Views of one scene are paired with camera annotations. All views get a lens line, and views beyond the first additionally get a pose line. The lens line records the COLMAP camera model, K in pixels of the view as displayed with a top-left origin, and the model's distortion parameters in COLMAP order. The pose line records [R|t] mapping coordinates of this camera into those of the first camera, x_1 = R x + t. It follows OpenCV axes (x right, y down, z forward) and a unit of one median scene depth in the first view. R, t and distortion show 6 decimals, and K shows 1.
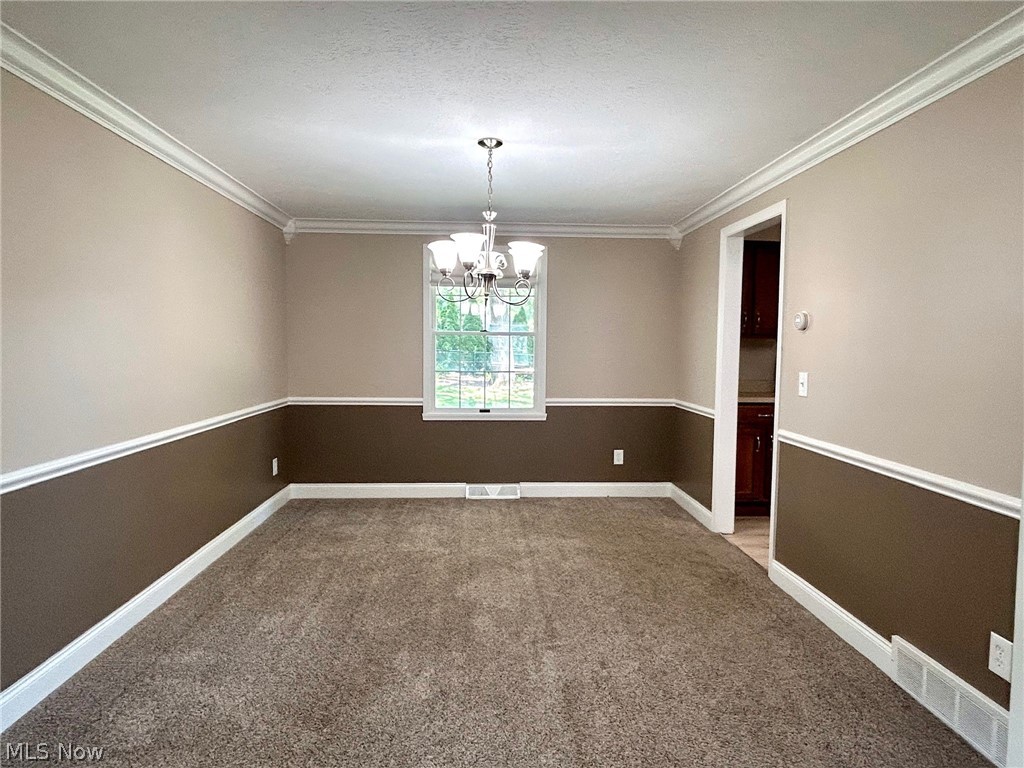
lens RADIAL K [[601.4, 0, 512.0], [0, 601.4, 384.0], [0, 0, 1]] dist [-0.000531, -0.000080]
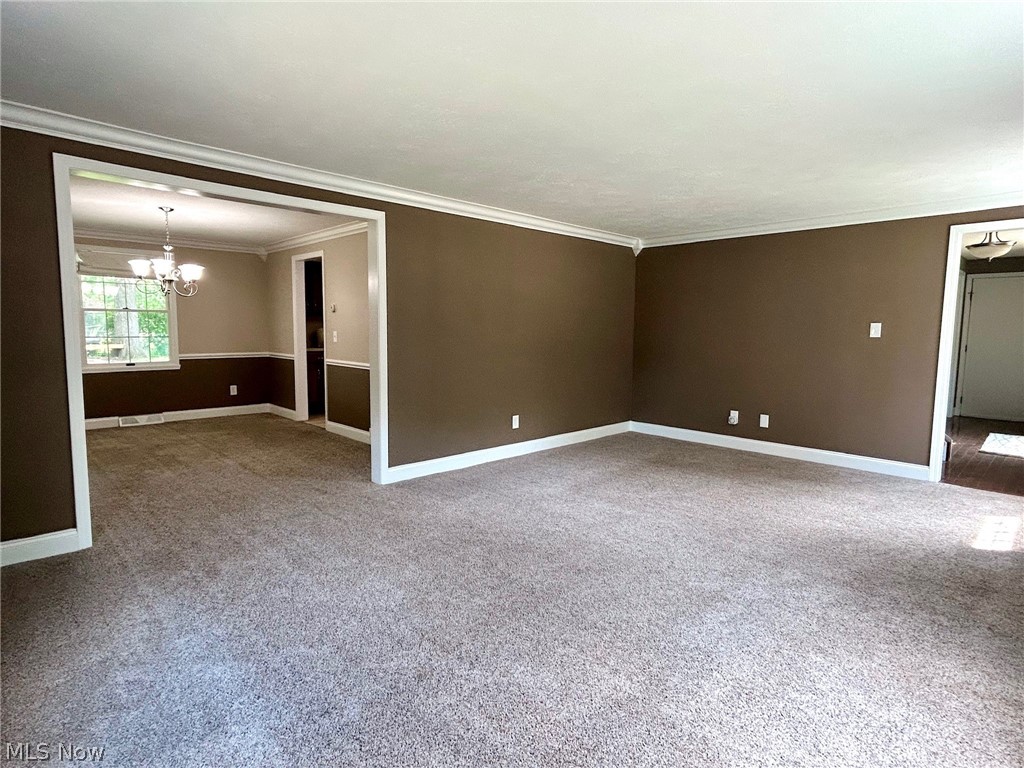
lens RADIAL K [[565.1, 0, 512.0], [0, 565.1, 384.0], [0, 0, 1]] dist [-0.001943, -0.000081]
pose [[0.758422, -0.067029, 0.648308, -0.262958], [0.038365, 0.997564, 0.058257, 0.053610], [-0.650634, -0.019311, 0.759146, -0.692672]]
